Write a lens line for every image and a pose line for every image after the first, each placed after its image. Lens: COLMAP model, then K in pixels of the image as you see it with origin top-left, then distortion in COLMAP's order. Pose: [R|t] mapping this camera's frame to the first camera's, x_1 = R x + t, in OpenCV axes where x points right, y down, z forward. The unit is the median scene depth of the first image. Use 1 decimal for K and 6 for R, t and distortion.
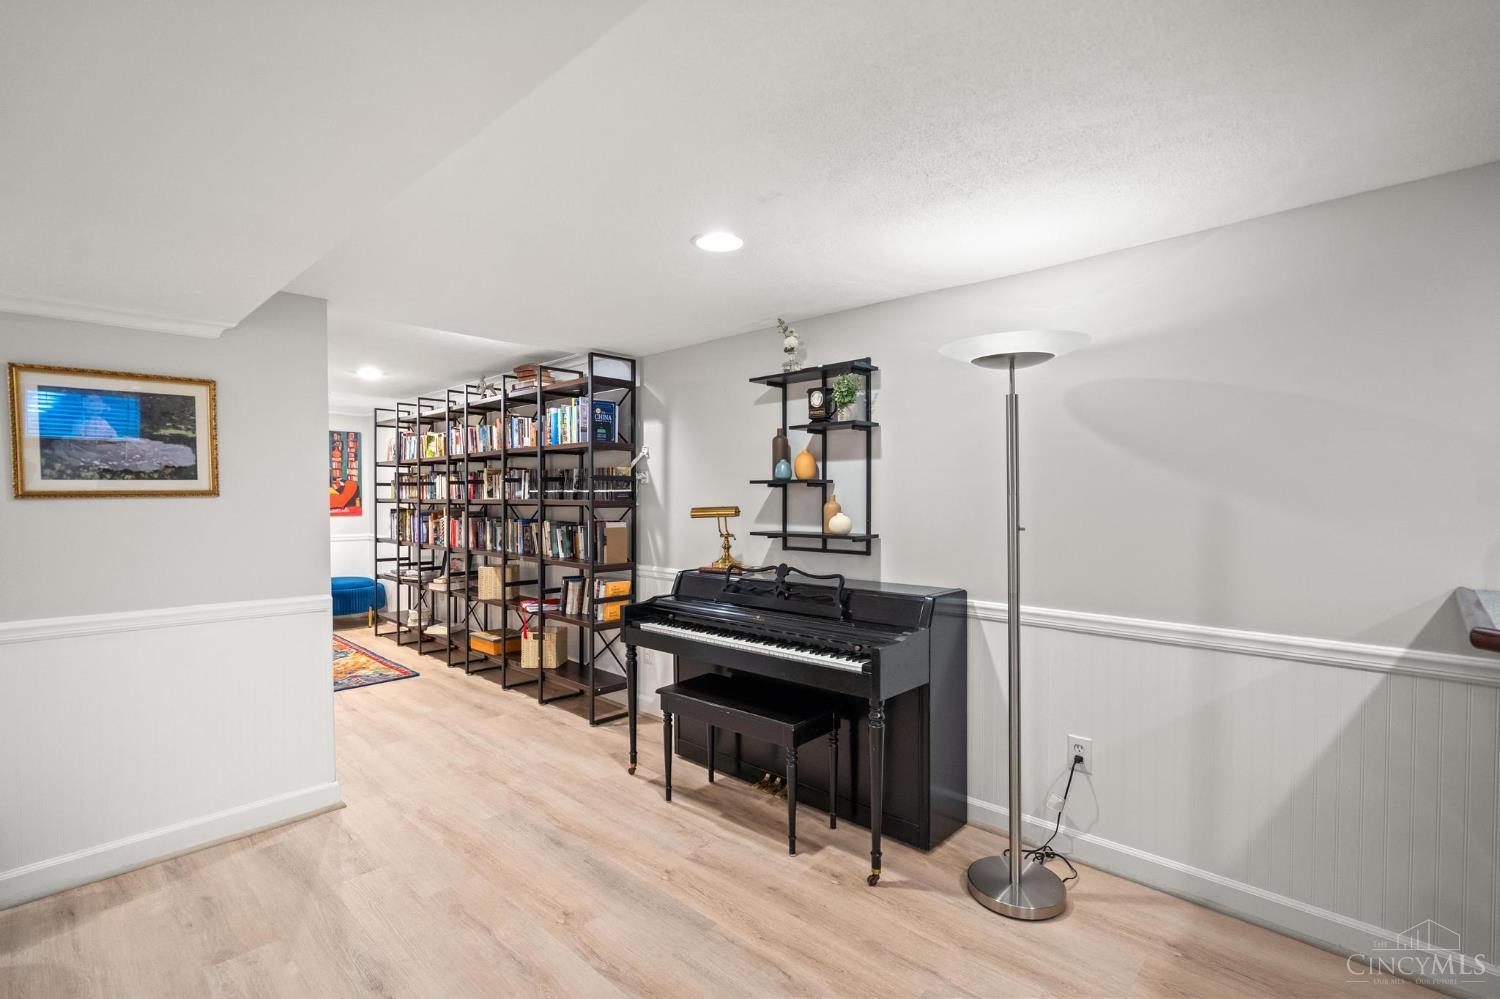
lens RADIAL K [[680.1, 0, 752.4], [0, 680.1, 499.9], [0, 0, 1]] dist [-0.009177, 0.002691]
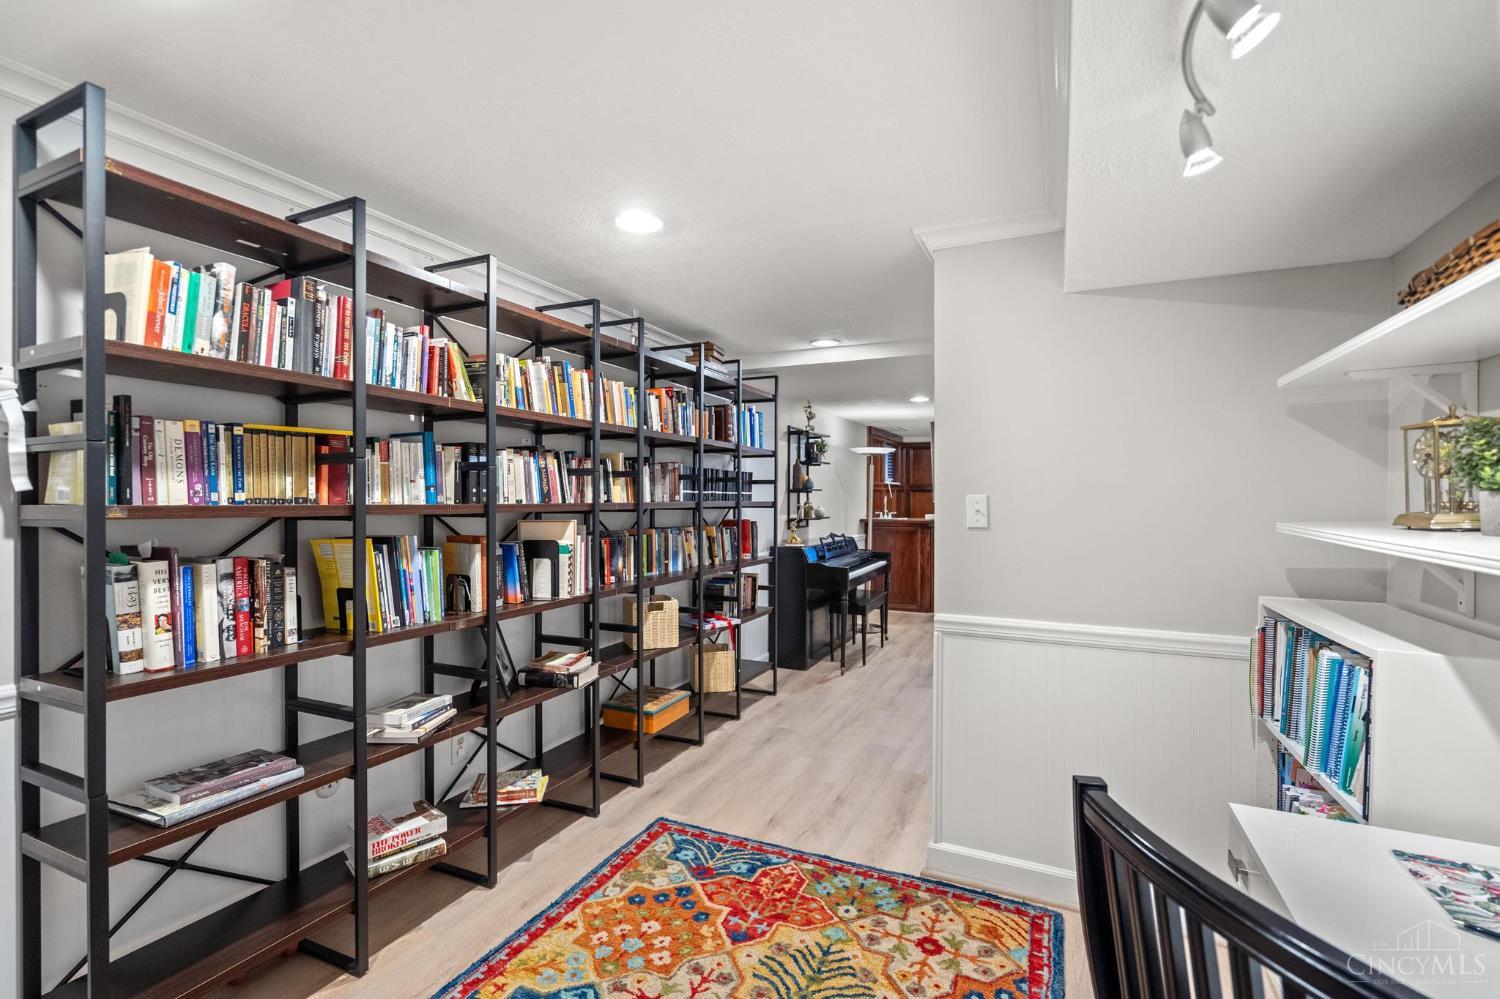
lens RADIAL K [[680.1, 0, 759.1], [0, 680.1, 504.4], [0, 0, 1]] dist [-0.009177, 0.002691]
pose [[-0.326179, -0.014541, 0.945196, -1.152732], [-0.006611, 0.999892, 0.013101, -0.004975], [-0.945285, -0.001975, -0.326240, 1.231842]]
